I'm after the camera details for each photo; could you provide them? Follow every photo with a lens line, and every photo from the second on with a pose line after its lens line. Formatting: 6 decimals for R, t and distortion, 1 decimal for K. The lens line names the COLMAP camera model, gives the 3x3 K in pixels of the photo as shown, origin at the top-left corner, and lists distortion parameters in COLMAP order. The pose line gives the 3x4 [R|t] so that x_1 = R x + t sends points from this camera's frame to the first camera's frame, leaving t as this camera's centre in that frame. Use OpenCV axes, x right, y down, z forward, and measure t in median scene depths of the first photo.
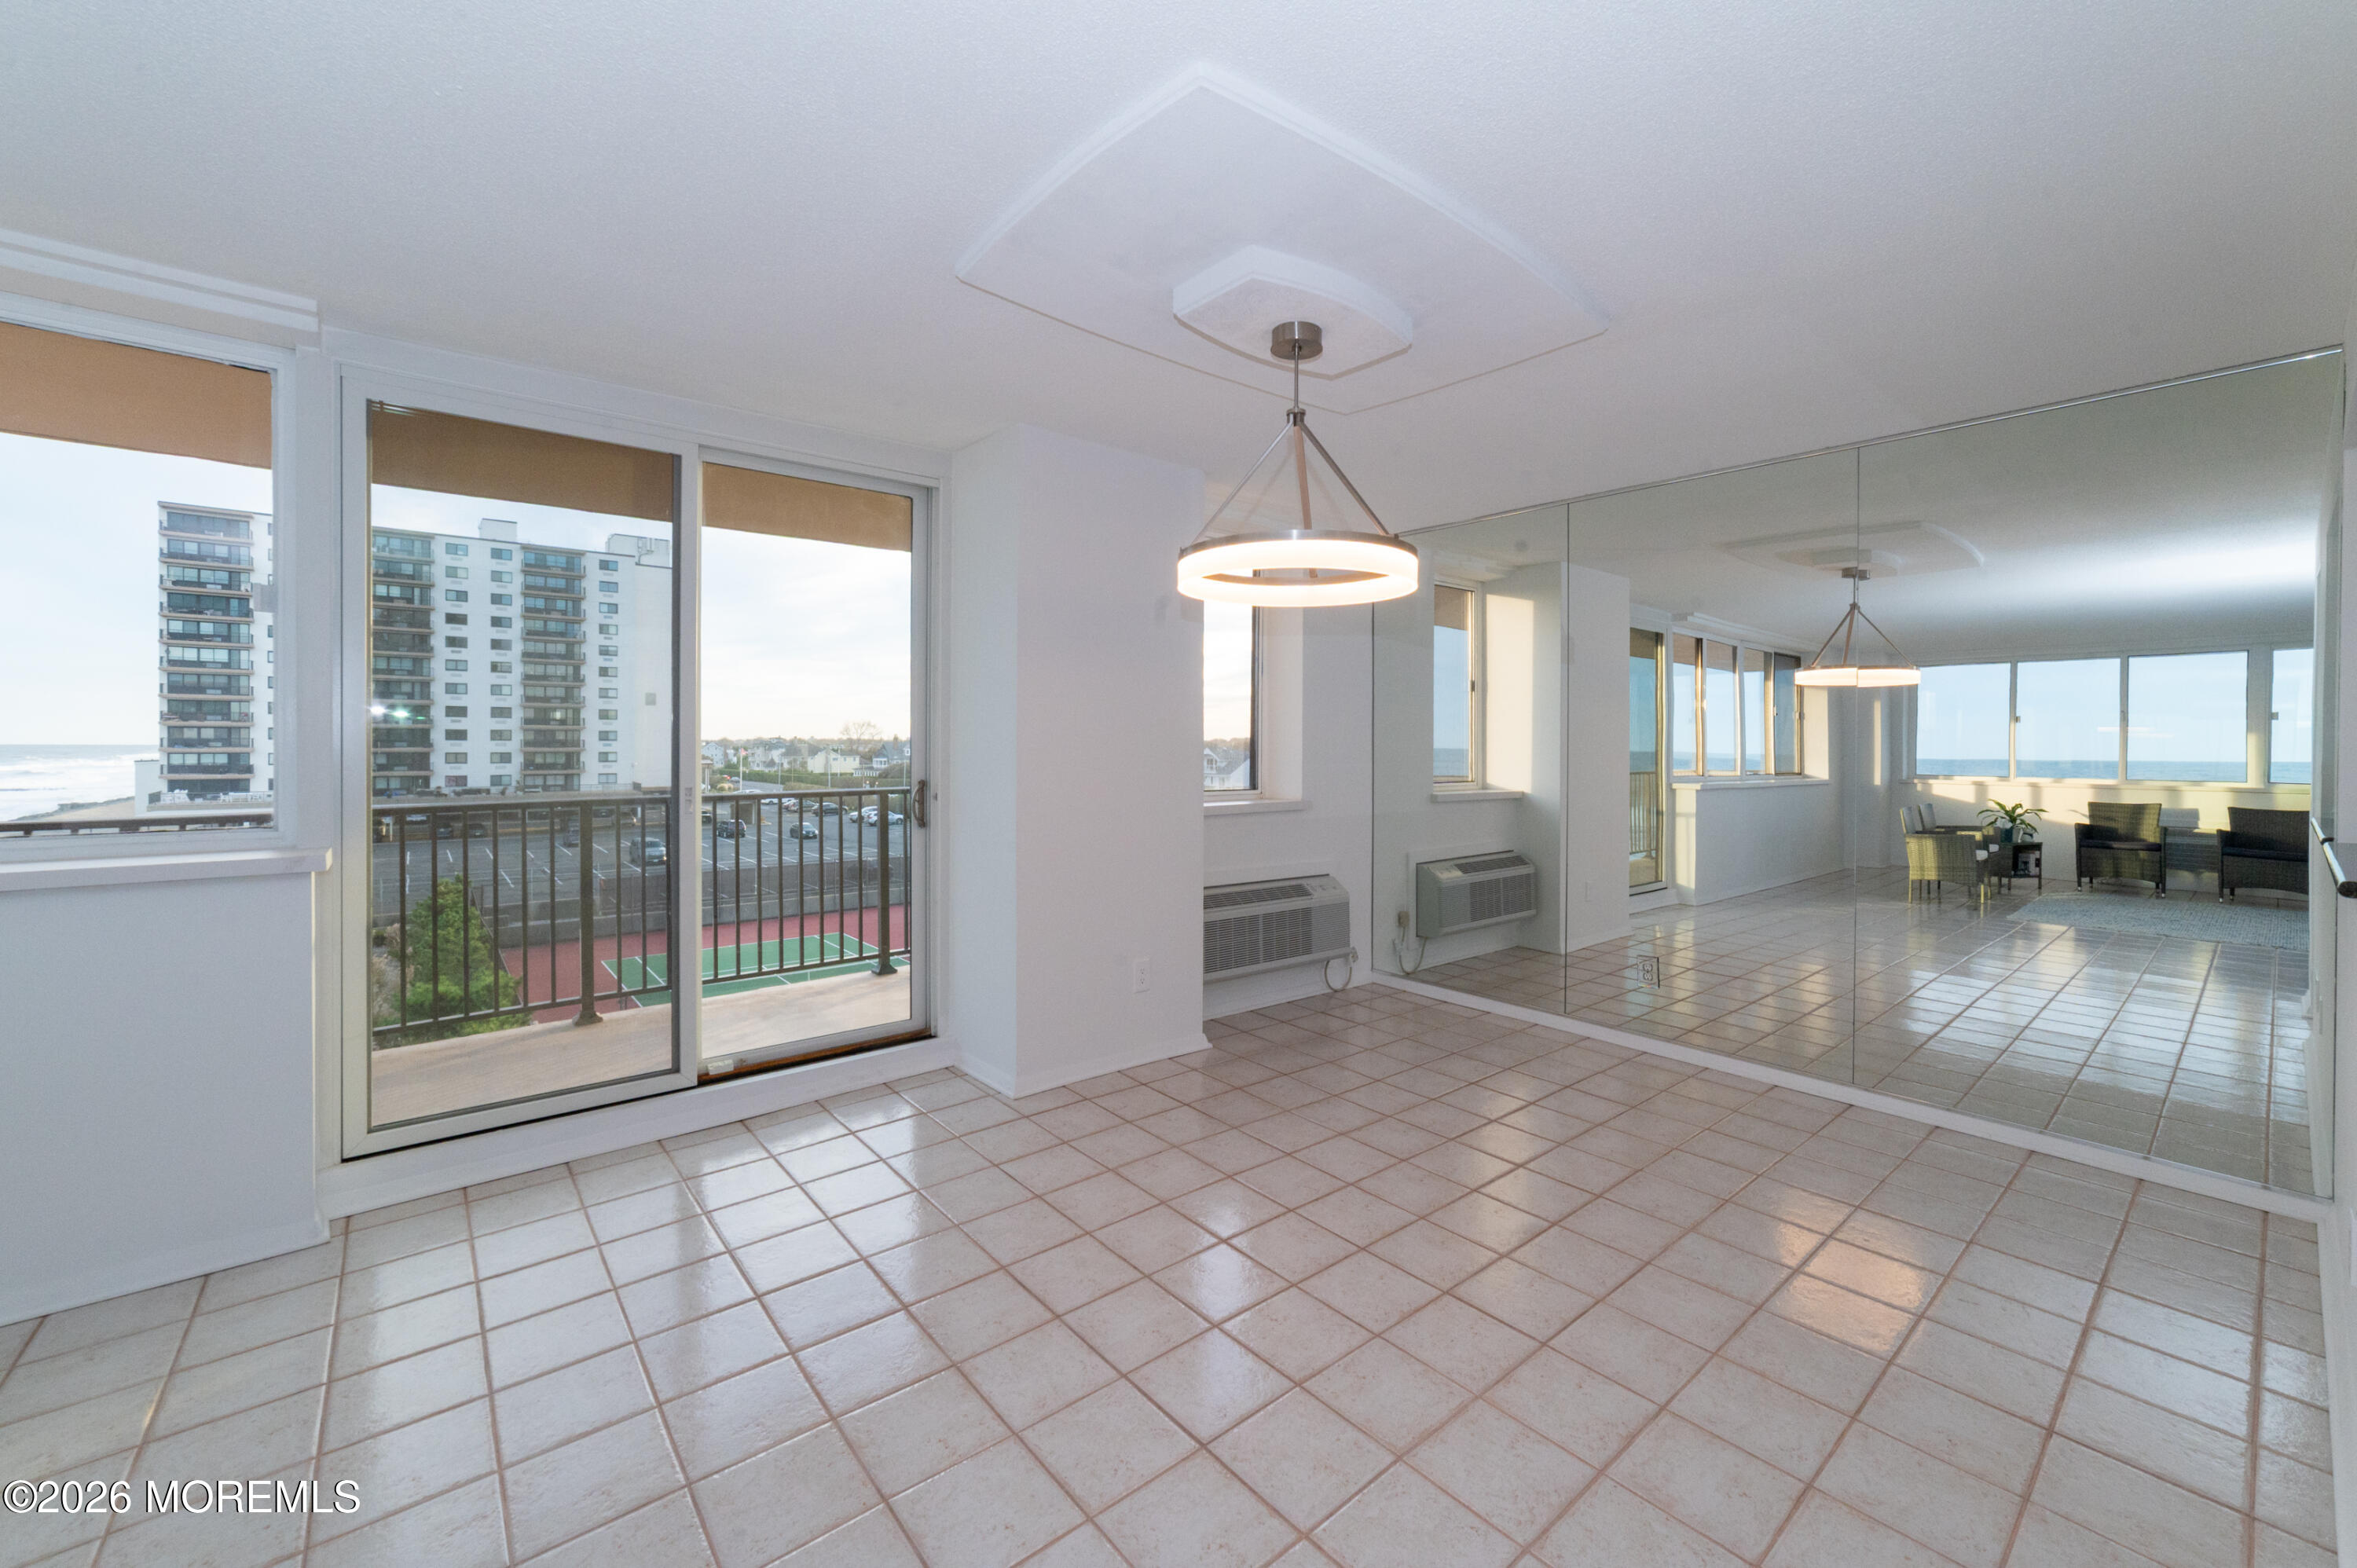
lens RADIAL K [[927.6, 0, 1177.8], [0, 927.6, 751.5], [0, 0, 1]] dist [-0.018158, 0.005161]
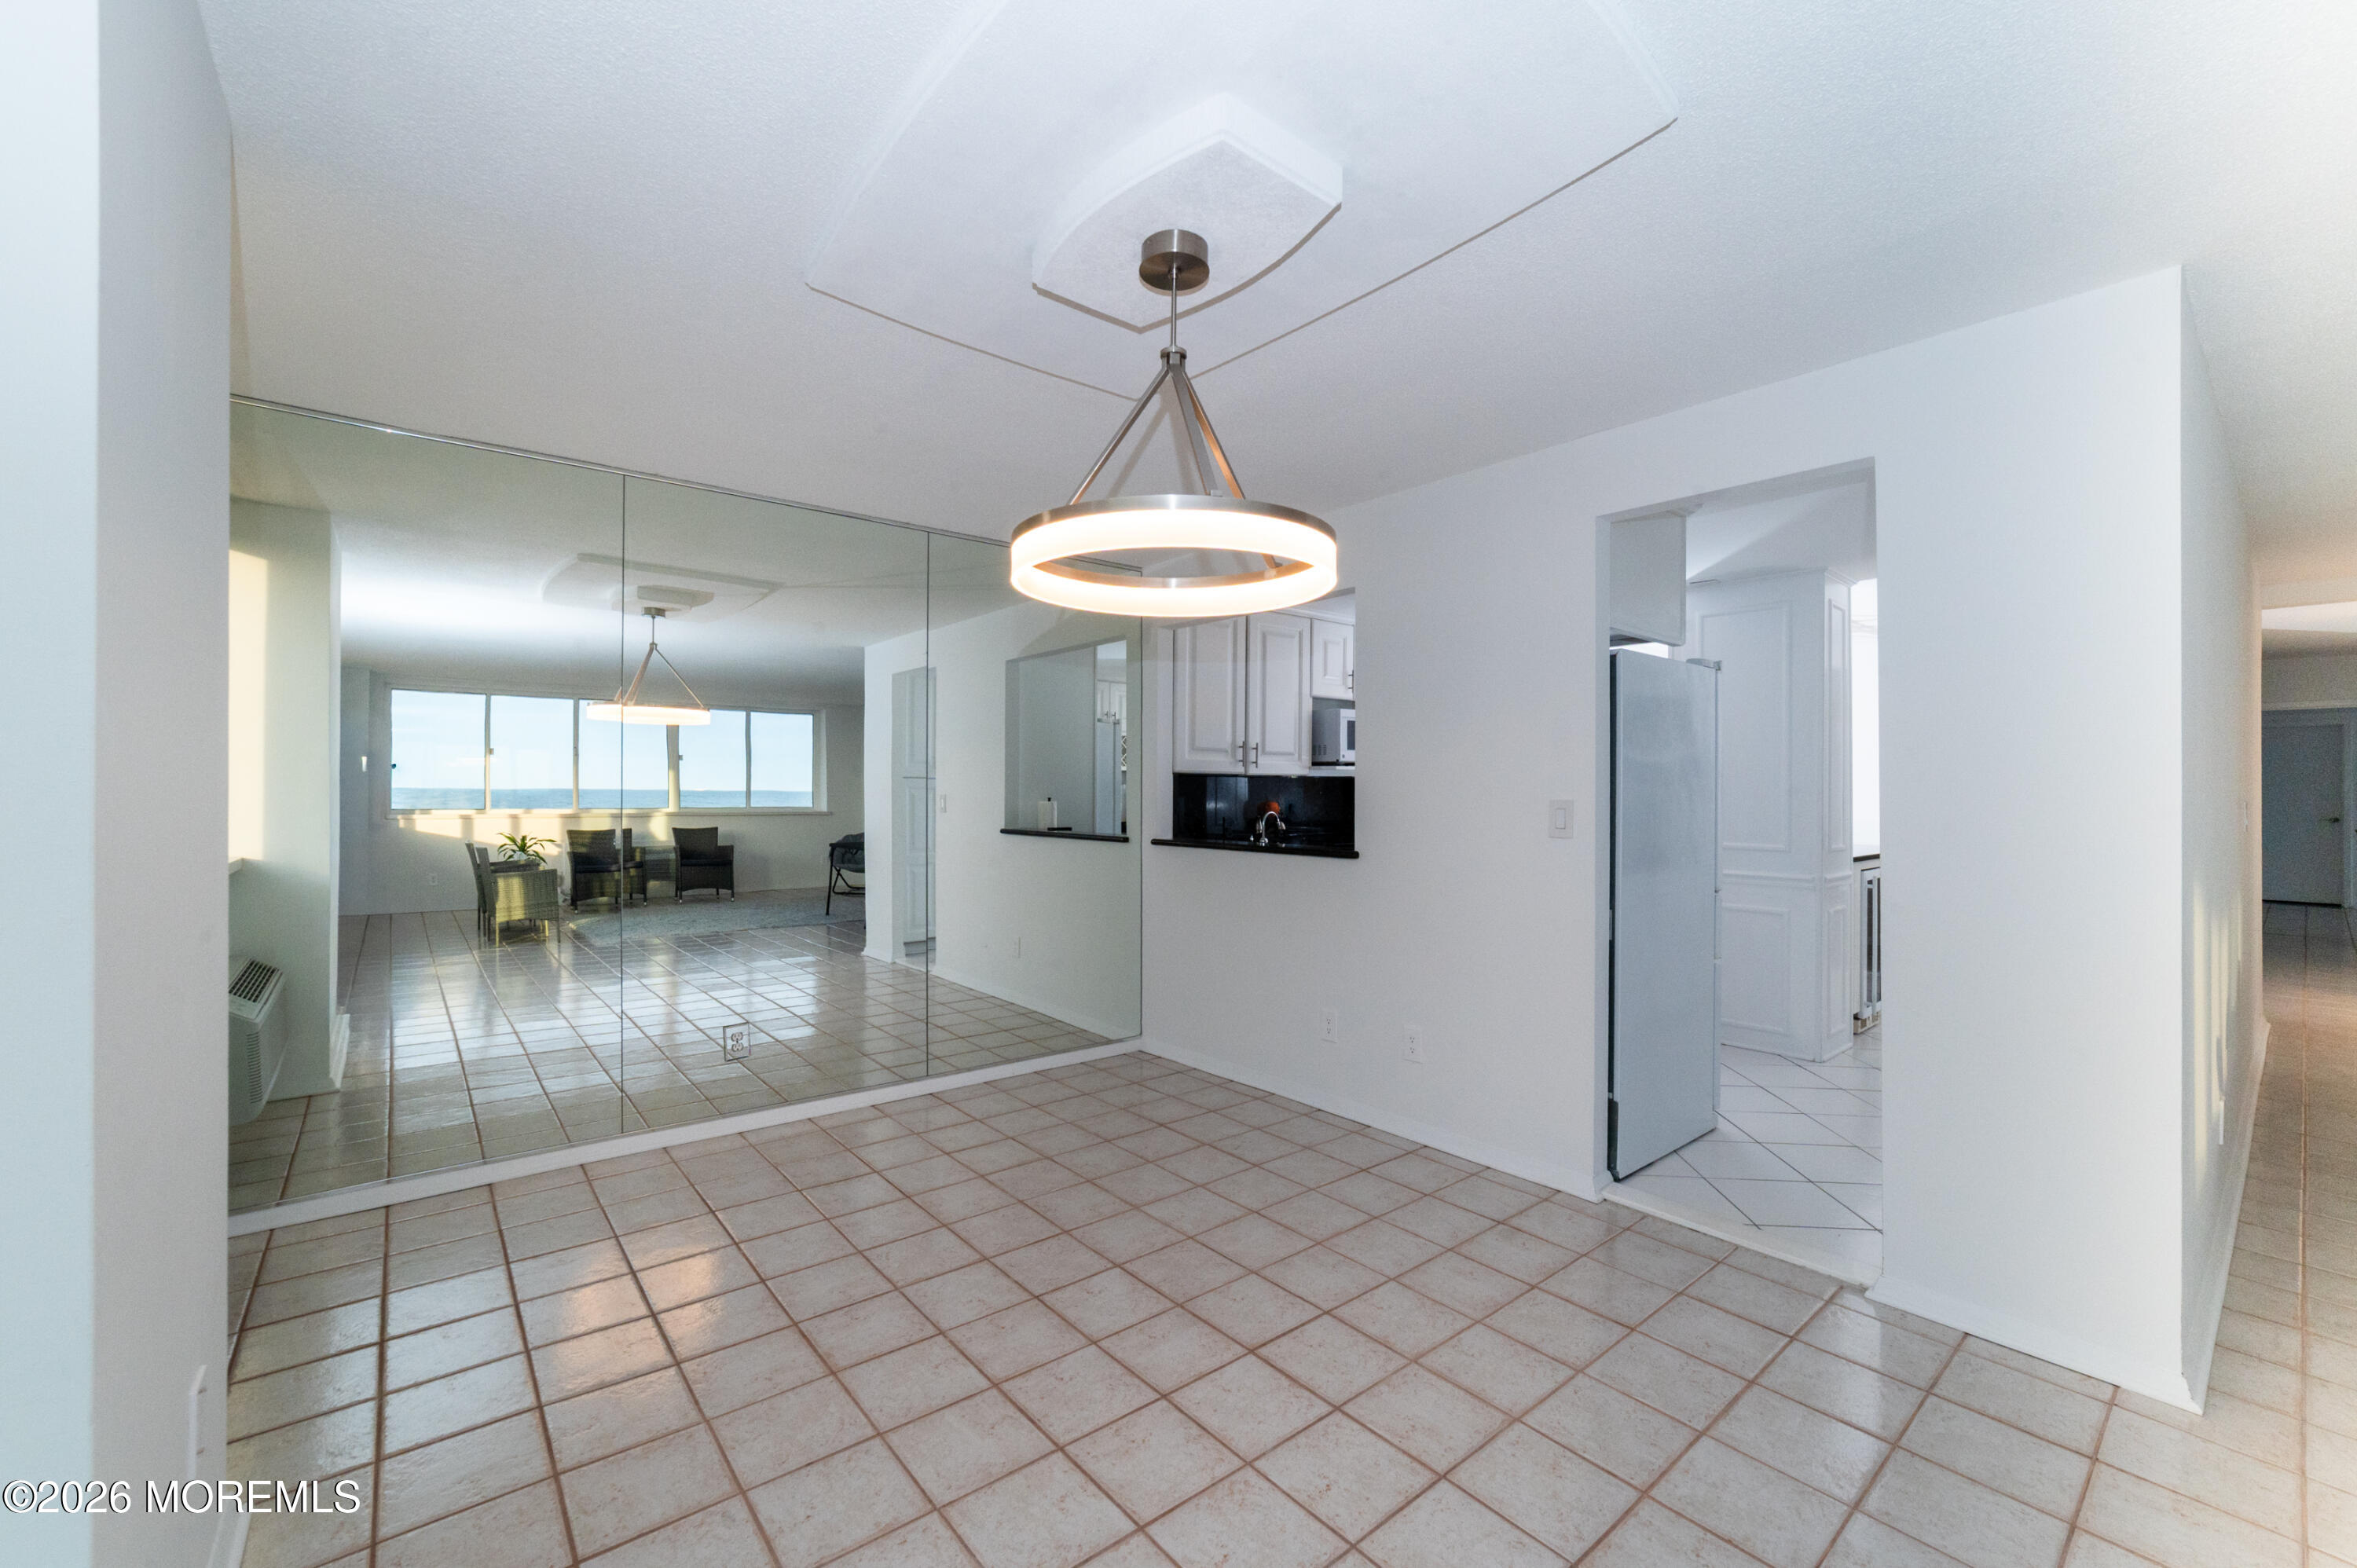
lens RADIAL K [[951.5, 0, 1178.5], [0, 951.5, 784.0], [0, 0, 1]] dist [-0.000628, -0.000029]
pose [[0.004373, -0.000906, 0.999990, -0.424453], [0.001633, 0.999998, 0.000899, -0.000430], [-0.999989, 0.001629, 0.004374, 0.654607]]
